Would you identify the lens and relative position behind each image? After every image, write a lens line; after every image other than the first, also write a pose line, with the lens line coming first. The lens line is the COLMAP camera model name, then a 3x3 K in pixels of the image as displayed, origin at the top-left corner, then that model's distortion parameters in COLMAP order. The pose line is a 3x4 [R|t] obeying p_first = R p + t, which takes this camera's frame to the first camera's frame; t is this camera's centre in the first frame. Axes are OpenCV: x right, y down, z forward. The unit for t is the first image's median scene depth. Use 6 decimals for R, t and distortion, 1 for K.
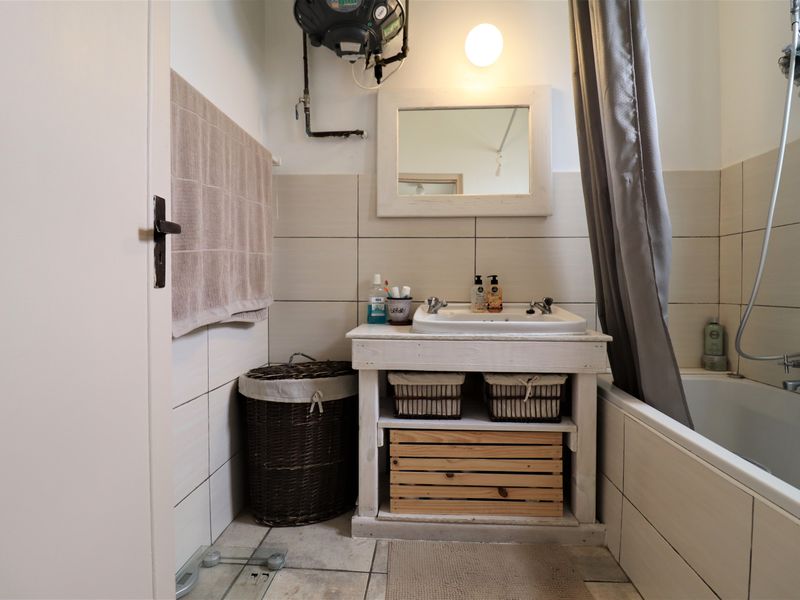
lens RADIAL K [[392.9, 0, 403.7], [0, 392.9, 295.4], [0, 0, 1]] dist [0.000363, -0.010182]
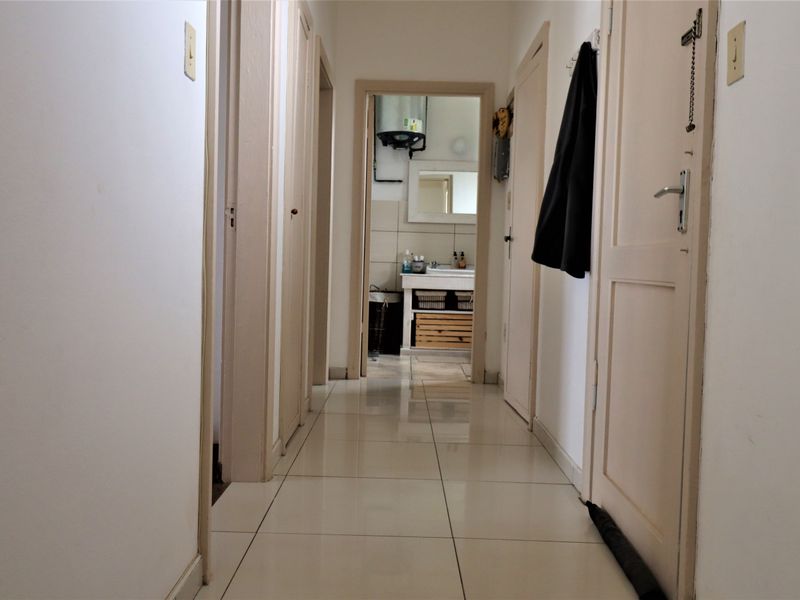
lens RADIAL K [[688.5, 0, 415.7], [0, 688.5, 298.5], [0, 0, 1]] dist [0.026769, -0.010989]
pose [[0.996480, 0.022590, 0.080726, -0.372403], [-0.024932, 0.999294, 0.028121, 0.119786], [-0.080034, -0.030035, 0.996340, -3.161863]]
